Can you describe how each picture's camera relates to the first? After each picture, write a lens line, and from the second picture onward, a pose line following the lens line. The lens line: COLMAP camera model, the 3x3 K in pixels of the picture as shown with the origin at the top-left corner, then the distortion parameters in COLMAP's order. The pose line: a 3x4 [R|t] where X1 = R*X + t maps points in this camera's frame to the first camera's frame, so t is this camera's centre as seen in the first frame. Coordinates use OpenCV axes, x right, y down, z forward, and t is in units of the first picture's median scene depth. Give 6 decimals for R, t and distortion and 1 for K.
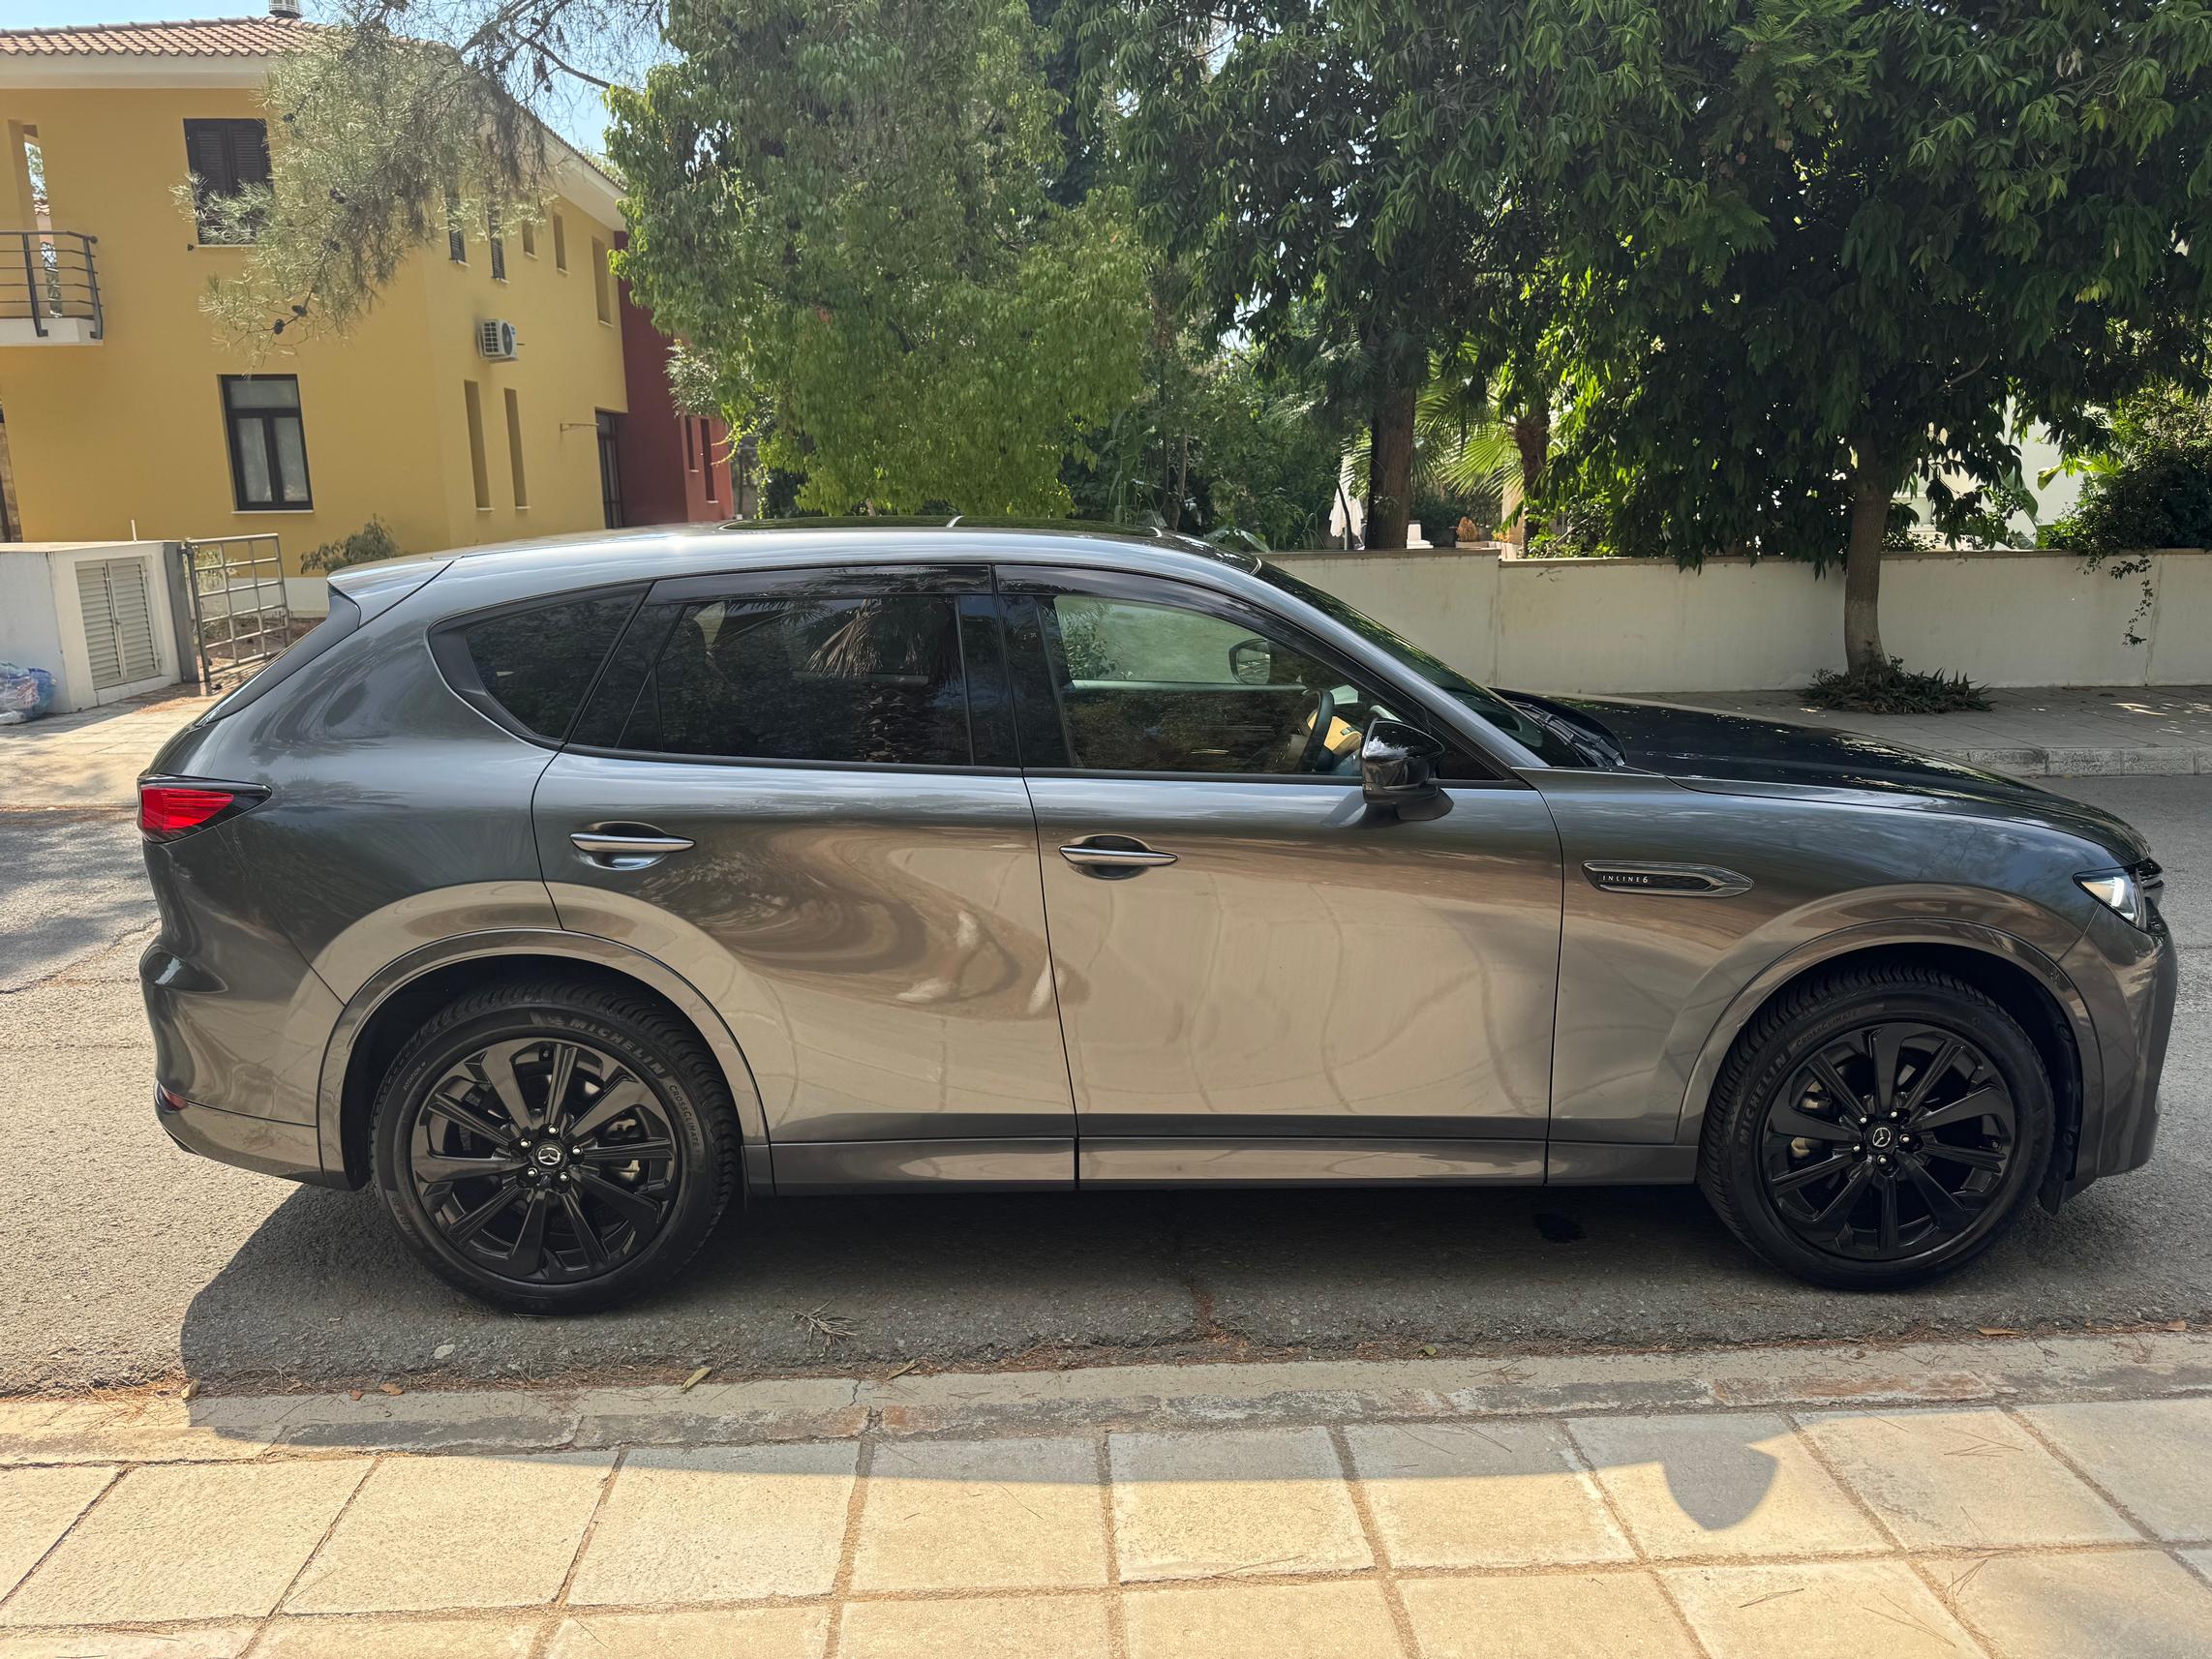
lens RADIAL K [[1579.4, 0, 1105.8], [0, 1579.4, 862.5], [0, 0, 1]] dist [0.069992, -0.082143]
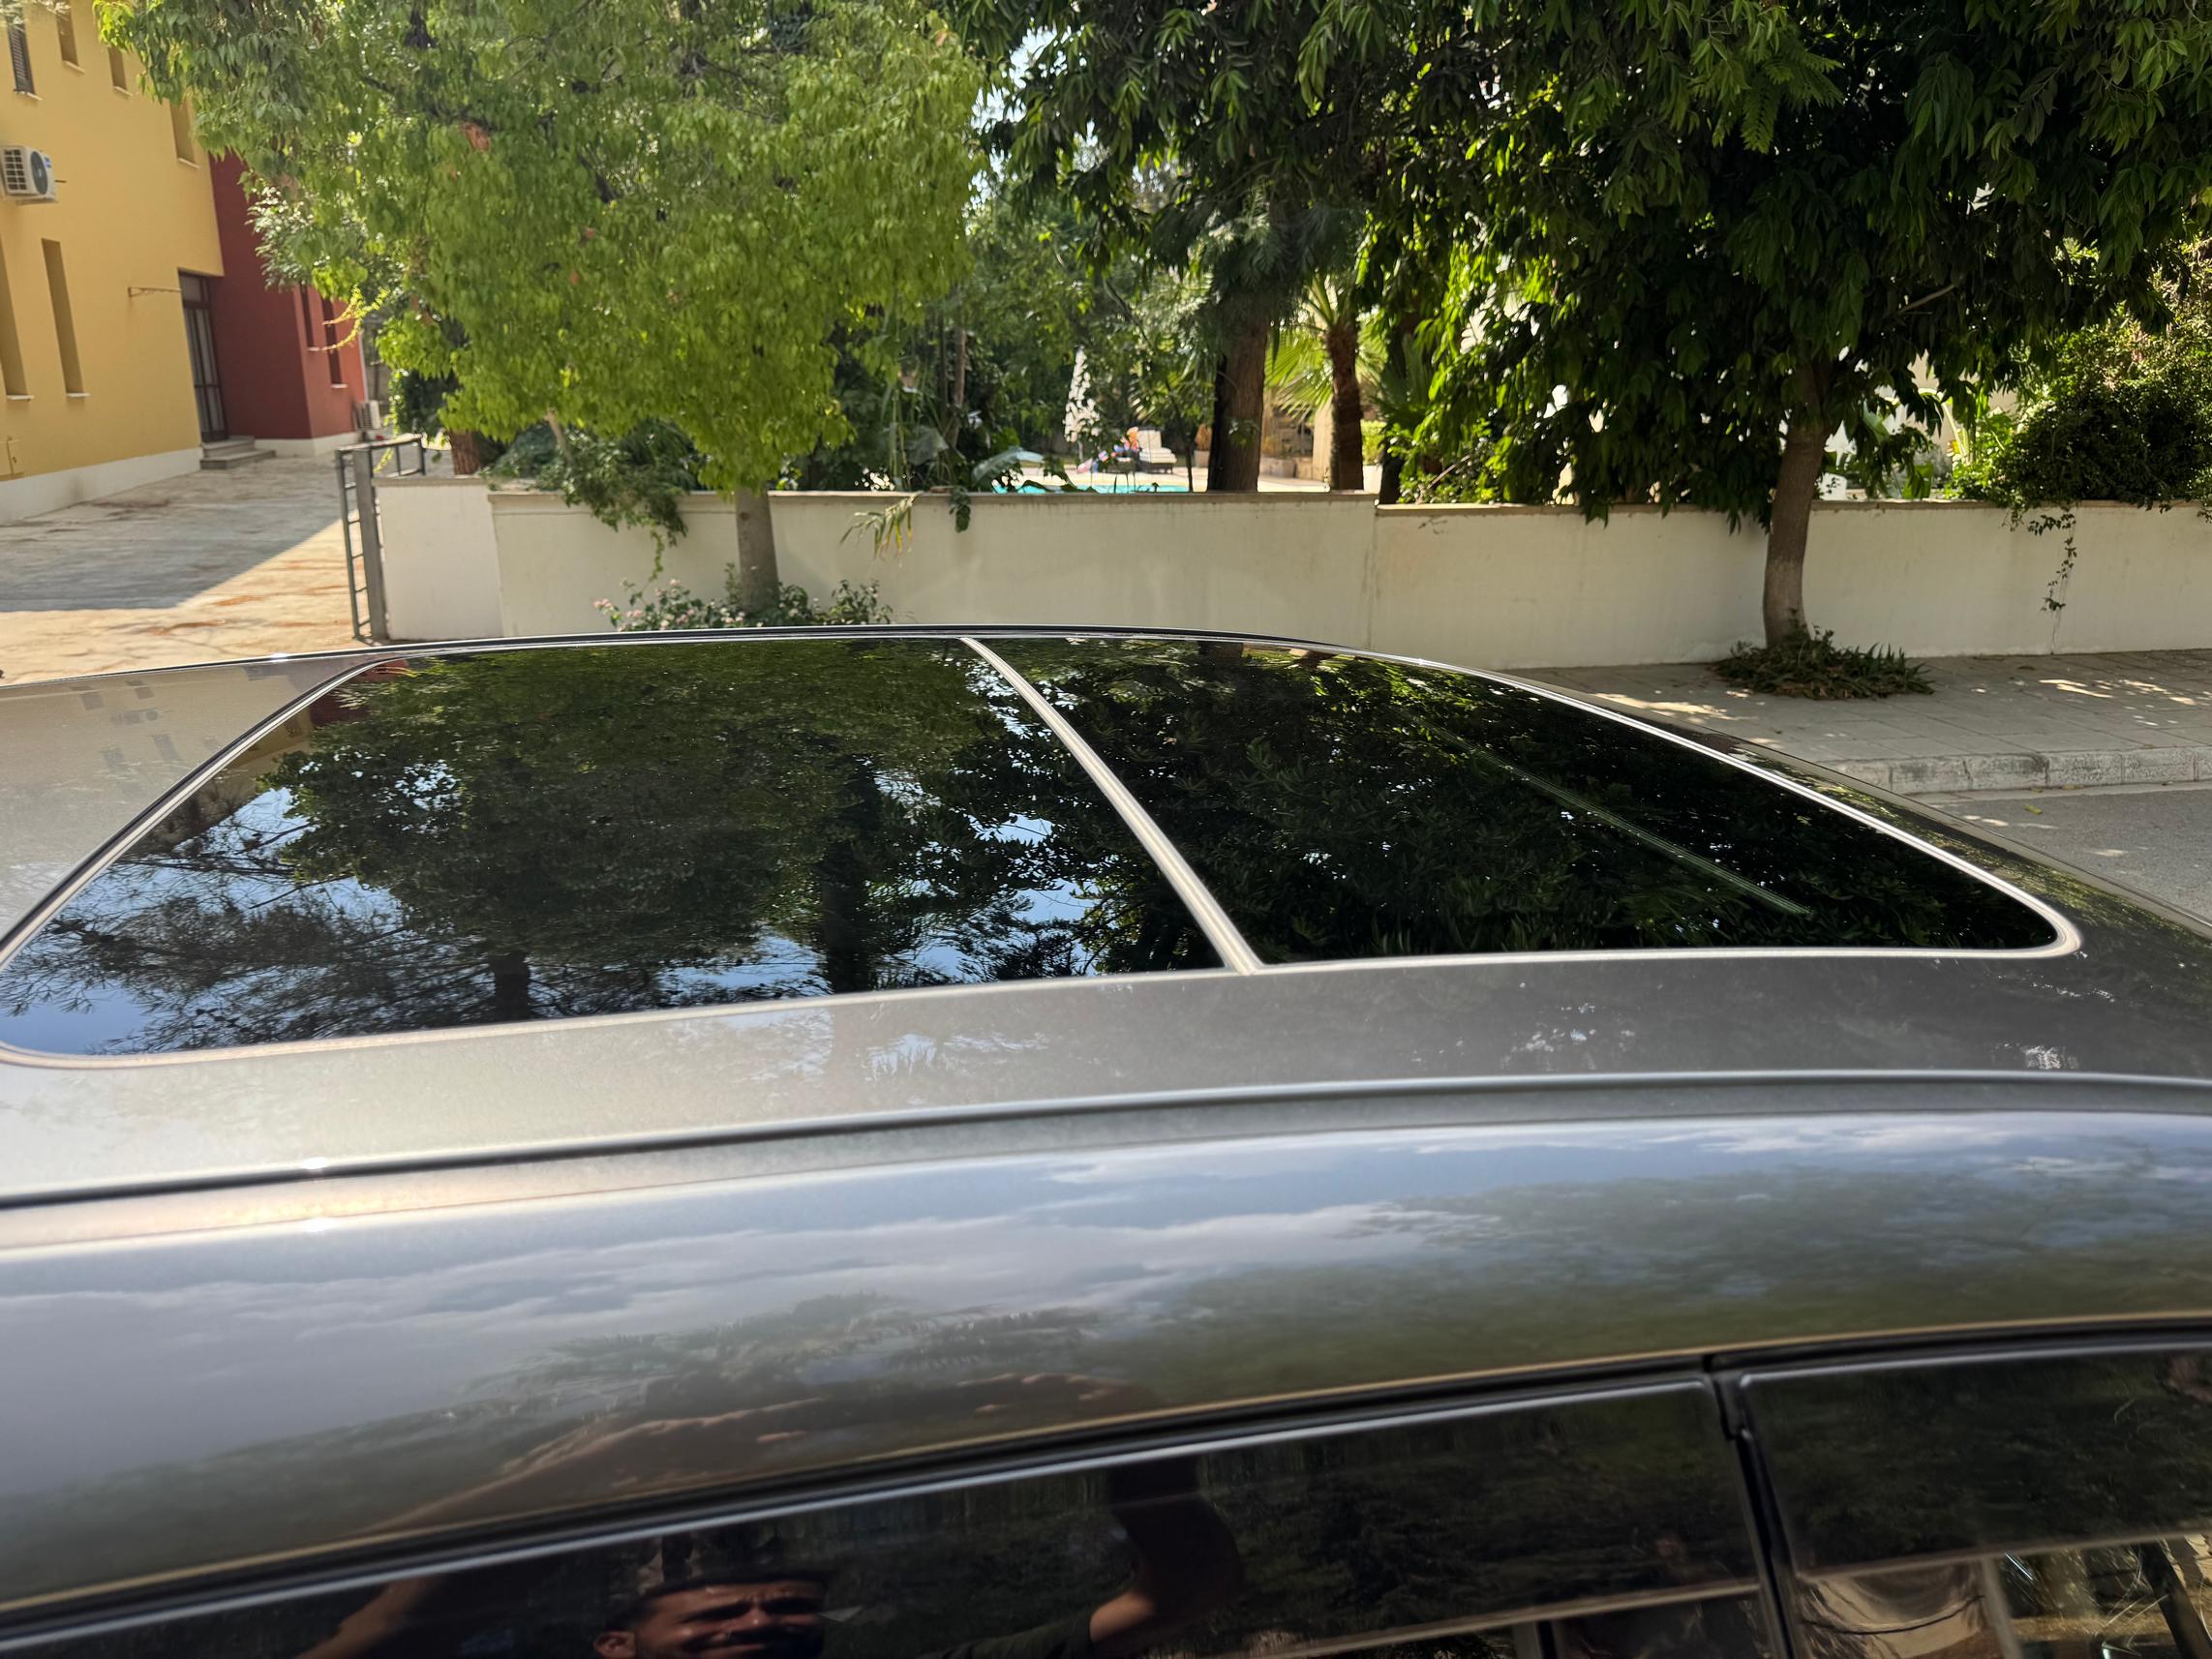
lens RADIAL K [[1655.4, 0, 1105.7], [0, 1655.4, 808.9], [0, 0, 1]] dist [0.004344, 0.005020]
pose [[0.983737, -0.019109, 0.178596, -0.043476], [0.015127, 0.999606, 0.023635, -0.069982], [-0.178978, -0.020549, 0.983639, 0.242309]]
